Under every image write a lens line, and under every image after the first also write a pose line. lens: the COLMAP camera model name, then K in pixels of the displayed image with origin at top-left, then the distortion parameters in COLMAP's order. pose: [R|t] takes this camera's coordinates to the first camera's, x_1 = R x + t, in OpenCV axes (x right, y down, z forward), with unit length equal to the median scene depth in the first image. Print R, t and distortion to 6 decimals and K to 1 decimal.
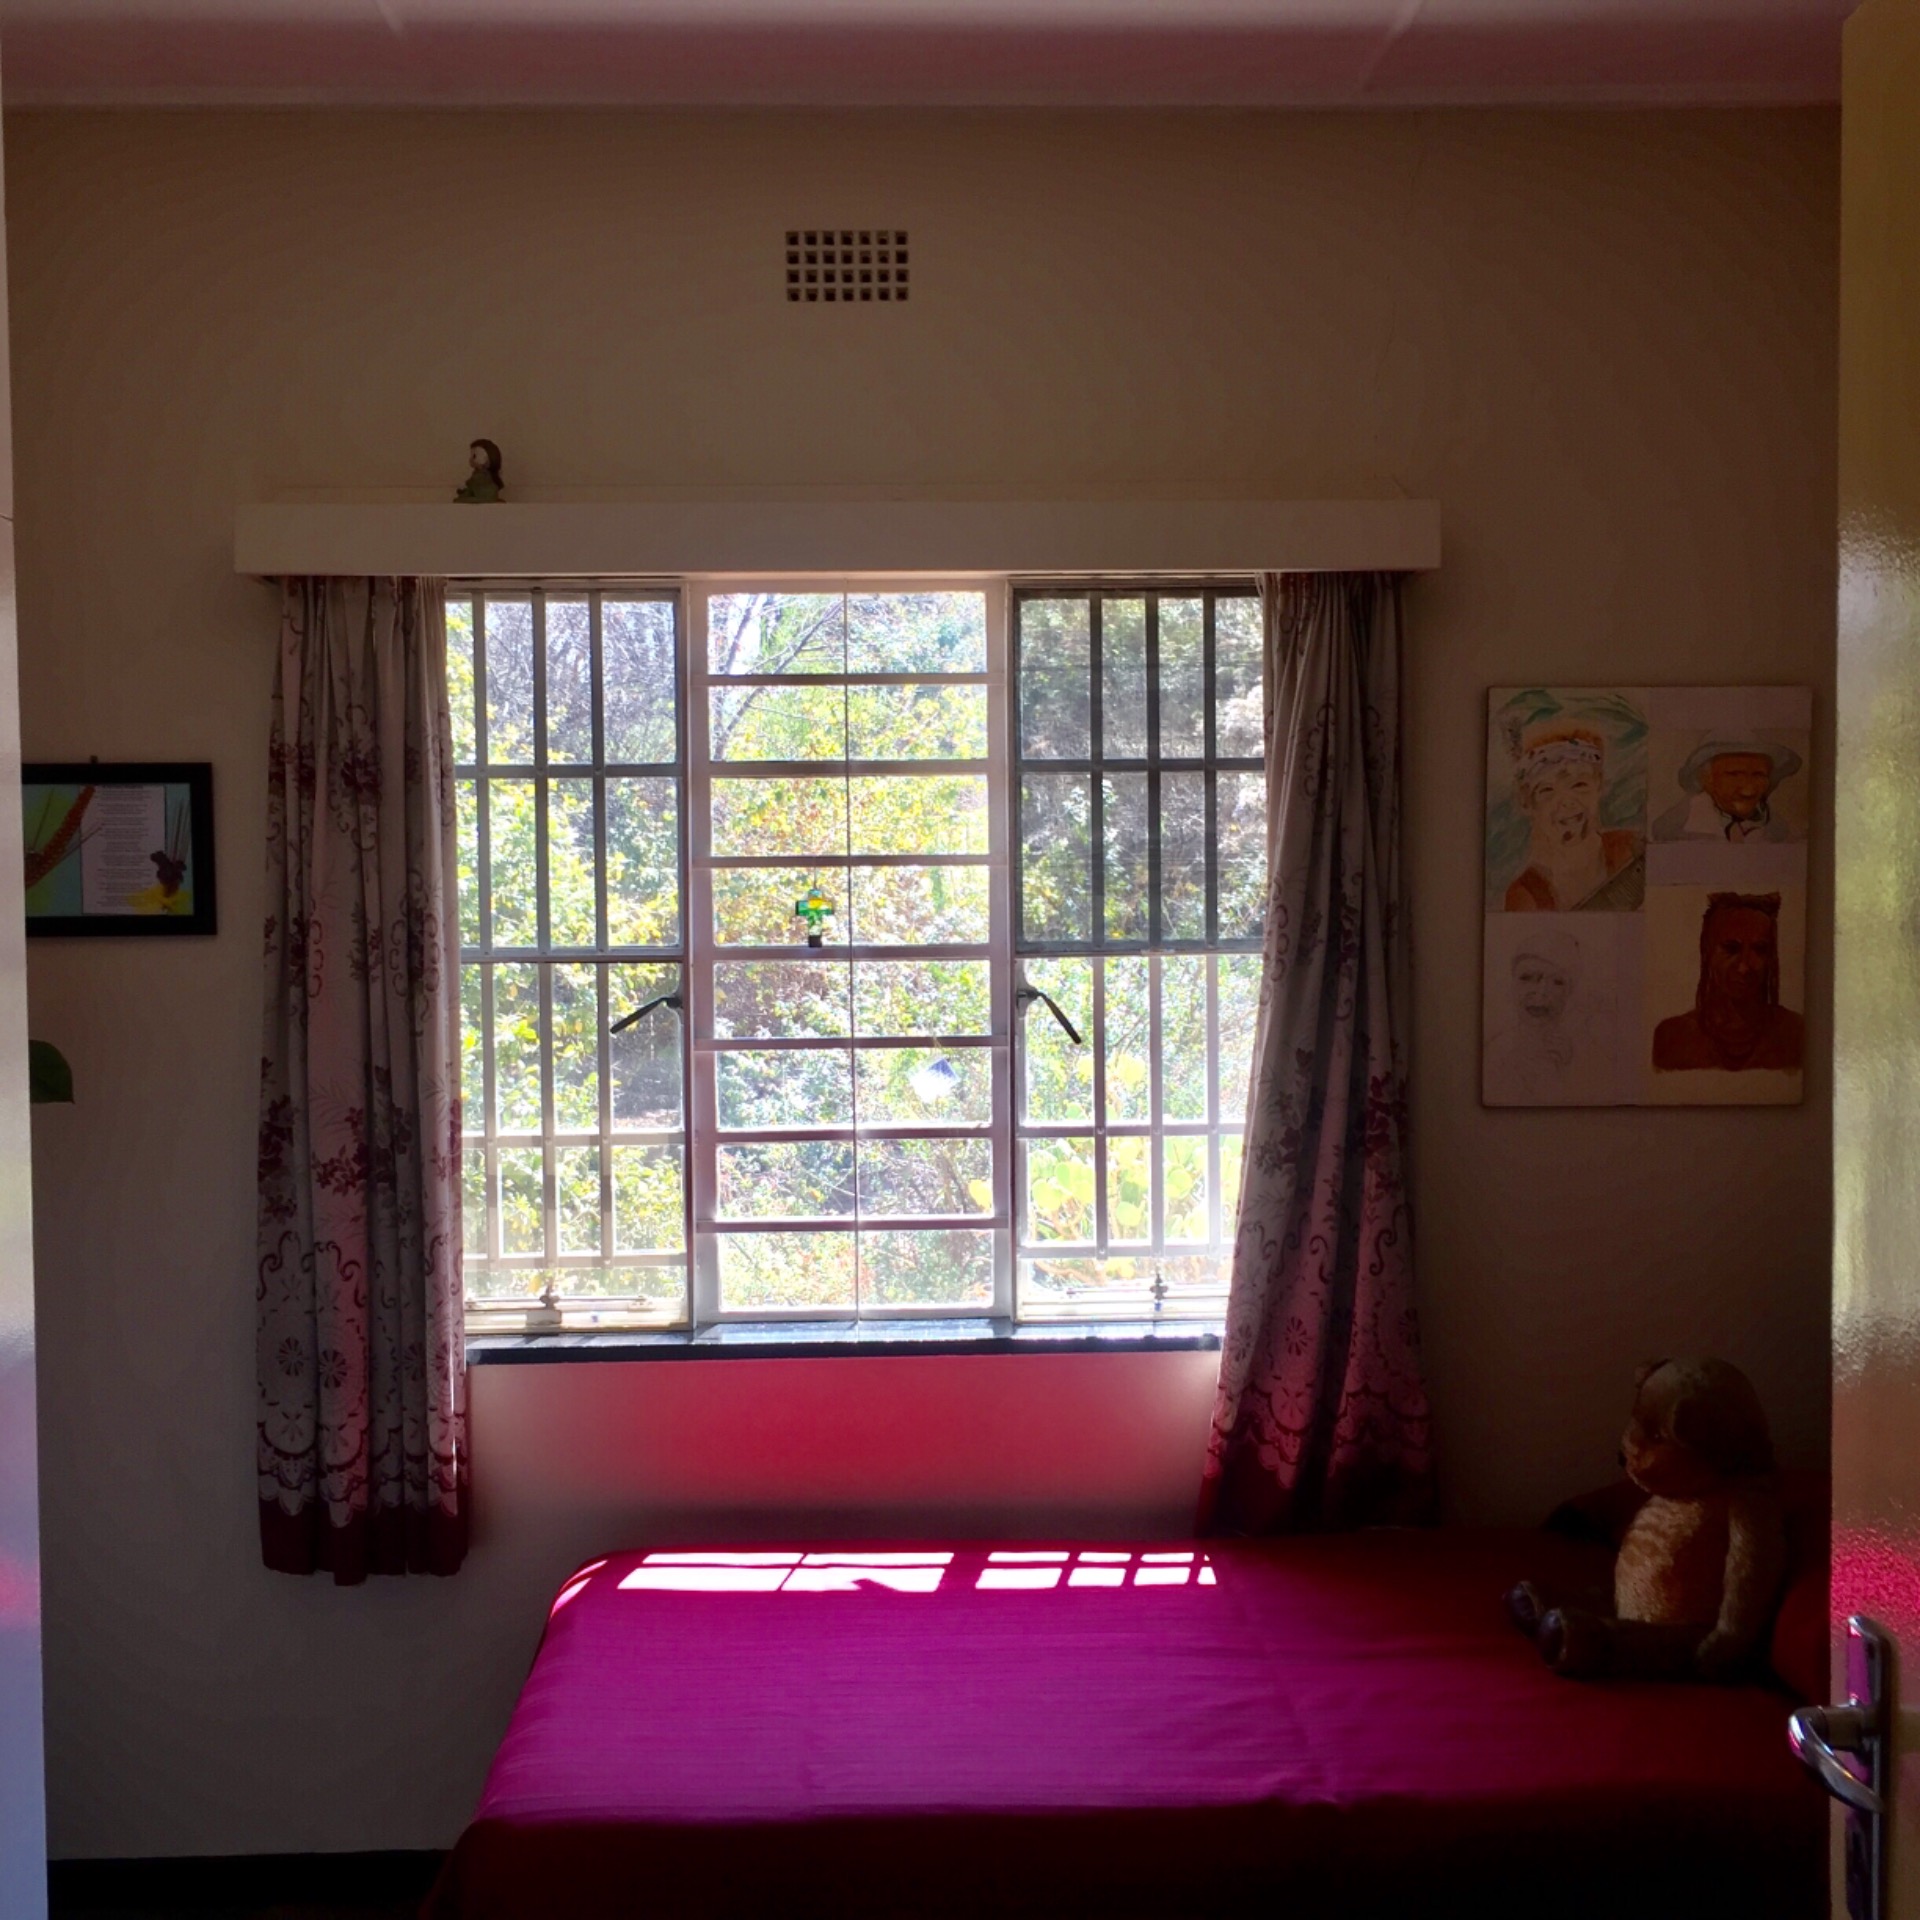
lens RADIAL K [[2196.0, 0, 993.3], [0, 2196.0, 941.8], [0, 0, 1]] dist [0.034339, 0.000000]
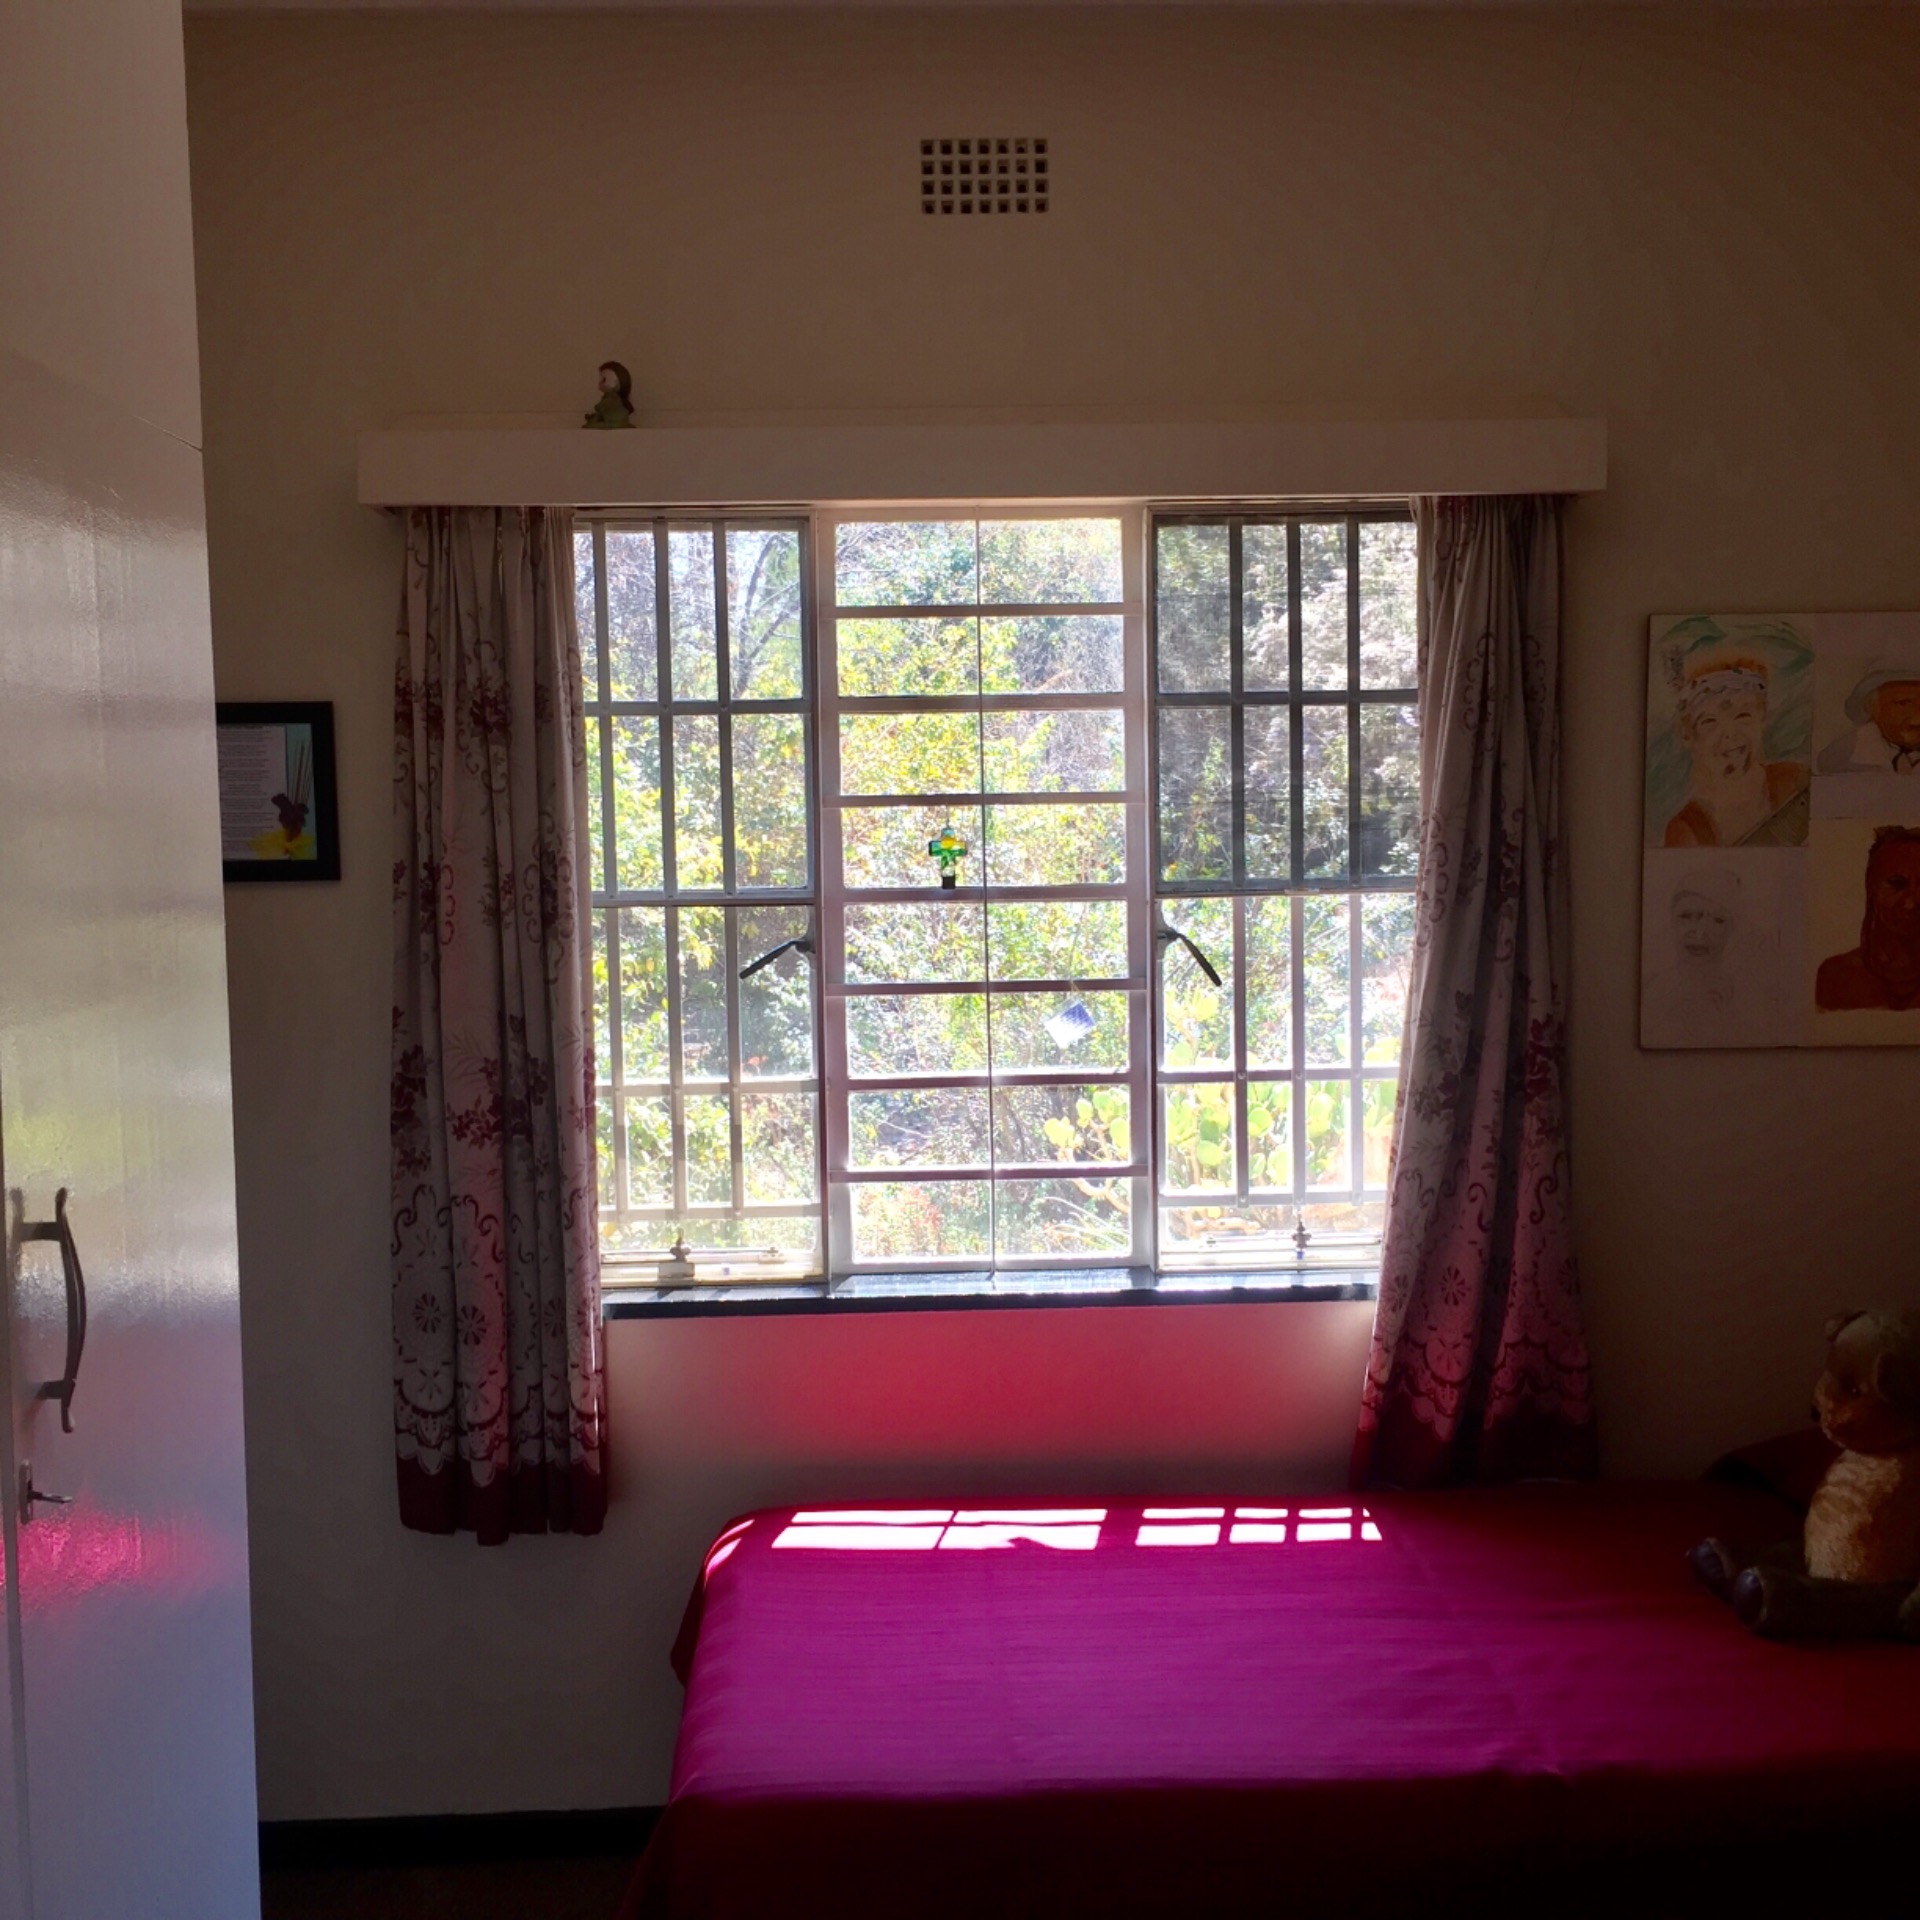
lens RADIAL K [[2196.0, 0, 988.3], [0, 2196.0, 946.2], [0, 0, 1]] dist [0.034339, 0.000000]
pose [[0.999981, -0.006131, 0.000933, -0.069898], [0.006097, 0.999437, 0.032997, -0.004422], [-0.001134, -0.032991, 0.999455, 0.033023]]
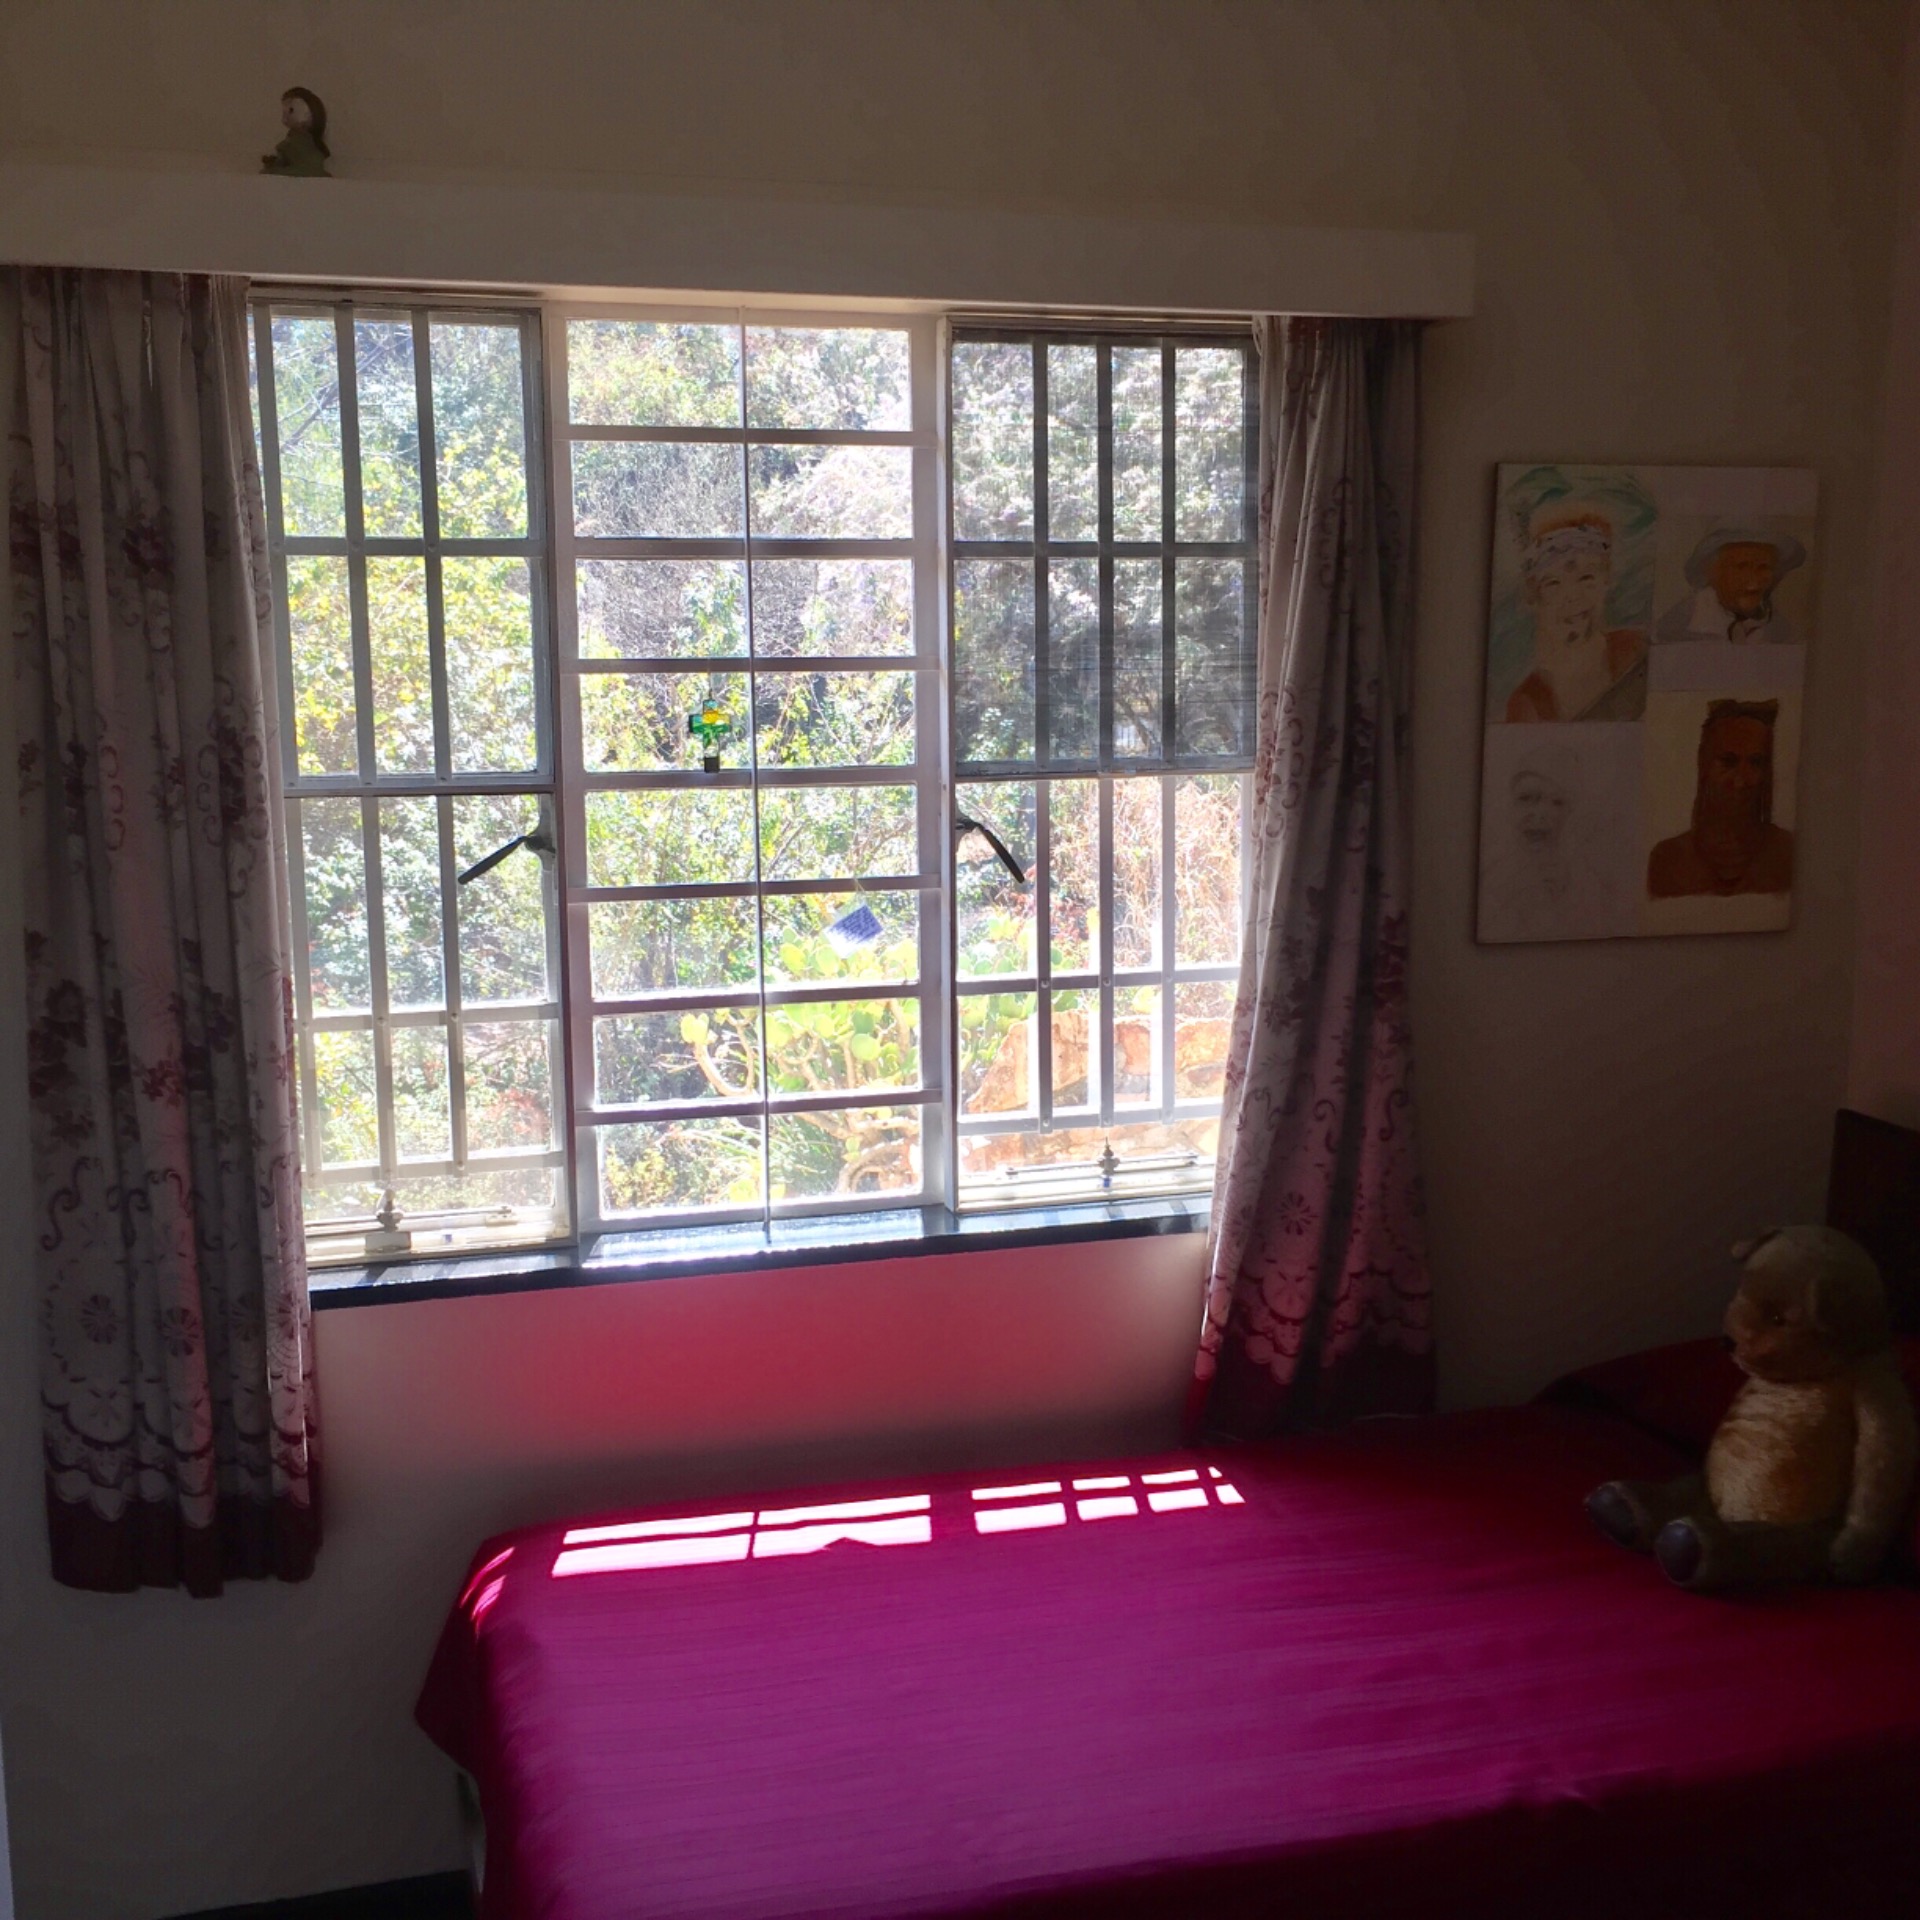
lens RADIAL K [[2196.0, 0, 983.1], [0, 2196.0, 953.4], [0, 0, 1]] dist [0.034339, 0.000000]
pose [[0.971704, -0.030666, 0.234201, -0.190246], [0.007063, 0.994865, 0.100964, -0.013109], [-0.236094, -0.096453, 0.966931, 0.200893]]
